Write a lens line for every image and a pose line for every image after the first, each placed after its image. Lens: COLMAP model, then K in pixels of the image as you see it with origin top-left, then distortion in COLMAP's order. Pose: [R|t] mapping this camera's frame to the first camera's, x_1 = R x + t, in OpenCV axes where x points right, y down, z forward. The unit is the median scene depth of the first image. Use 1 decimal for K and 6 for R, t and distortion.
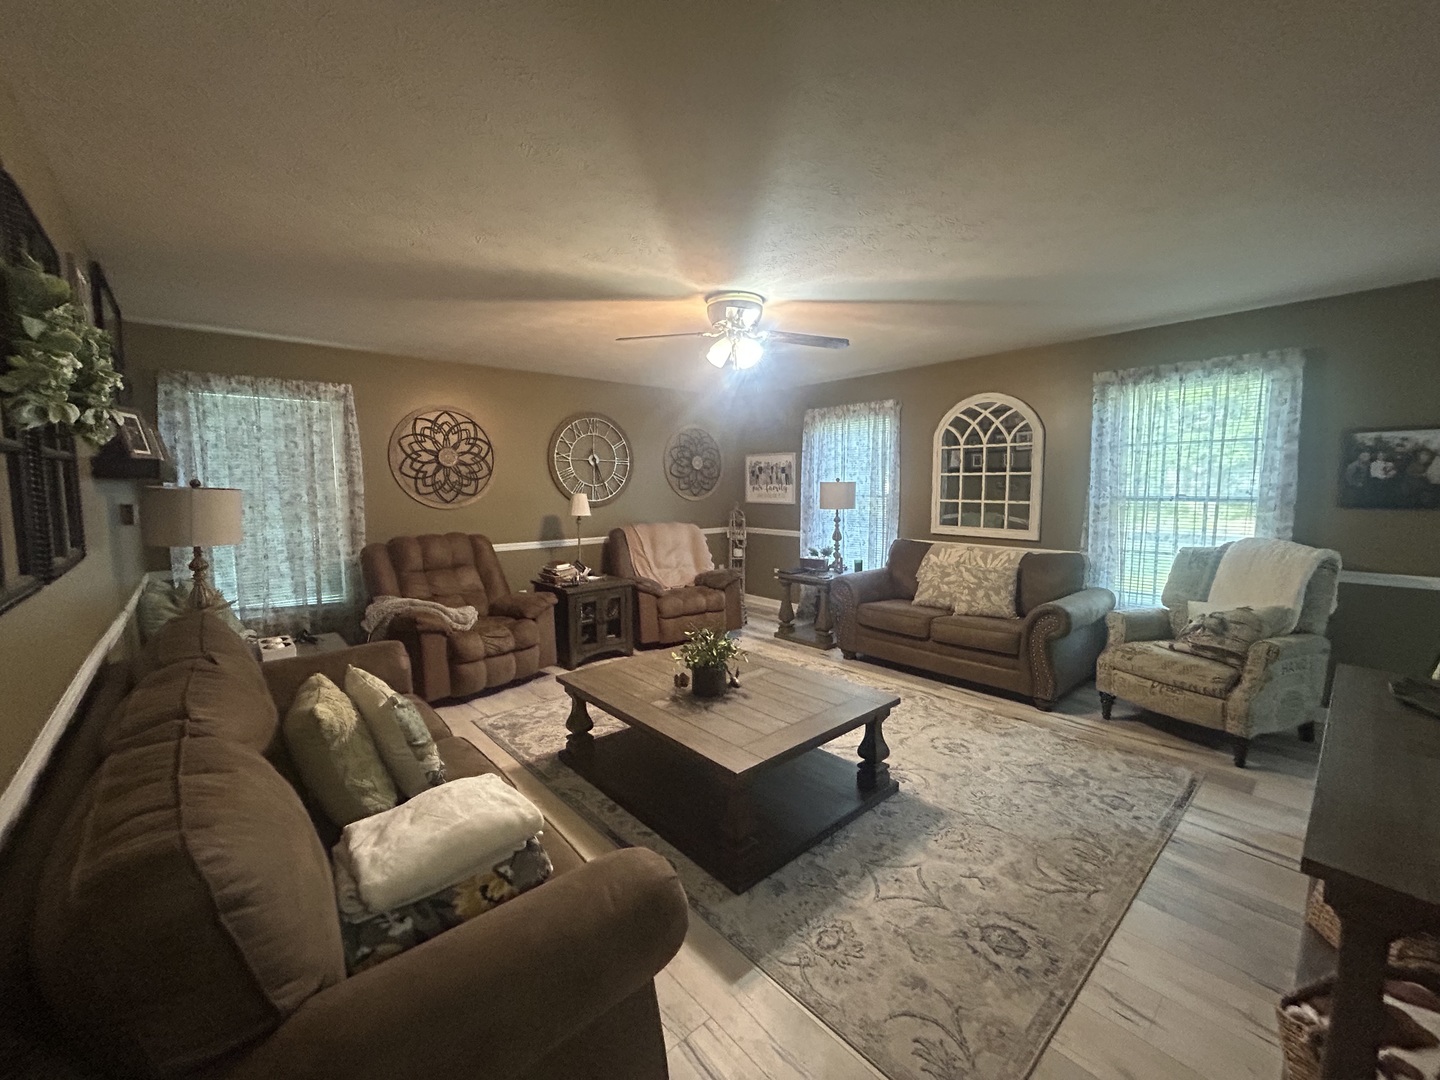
lens RADIAL K [[583.8, 0, 732.6], [0, 583.8, 538.4], [0, 0, 1]] dist [0.000189, 0.000329]
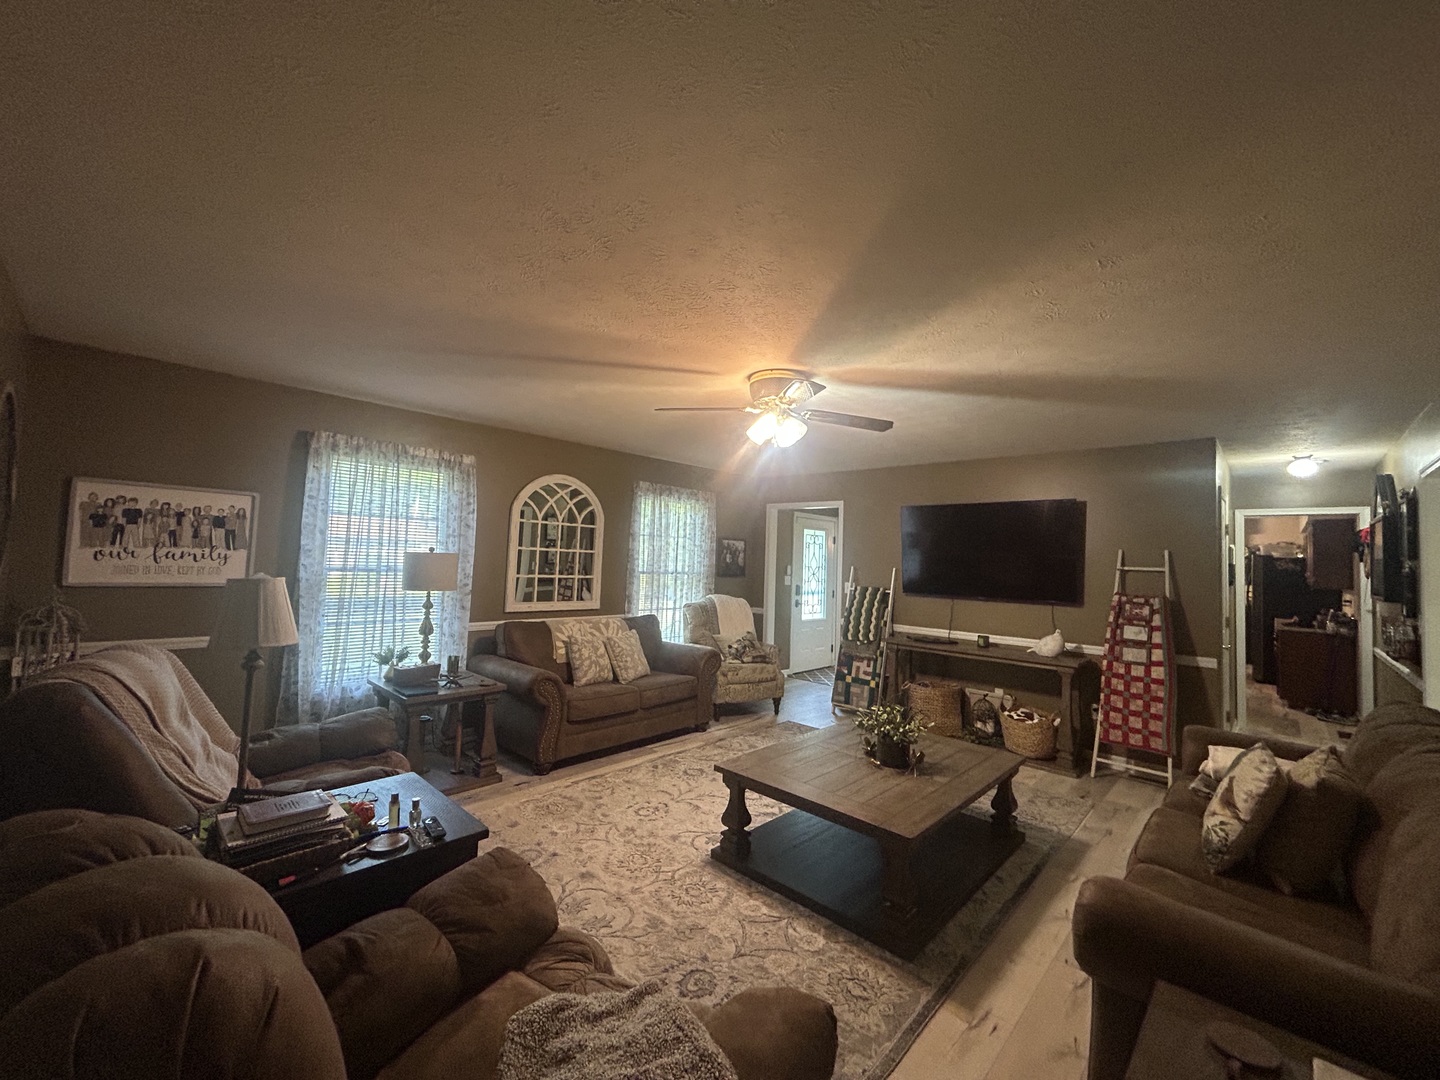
lens RADIAL K [[583.8, 0, 717.1], [0, 583.8, 536.2], [0, 0, 1]] dist [0.000189, 0.000329]
pose [[-0.073677, 0.046481, 0.996198, -0.625635], [0.059821, 0.997321, -0.042109, -0.072606], [-0.995486, 0.056492, -0.076260, 0.782835]]
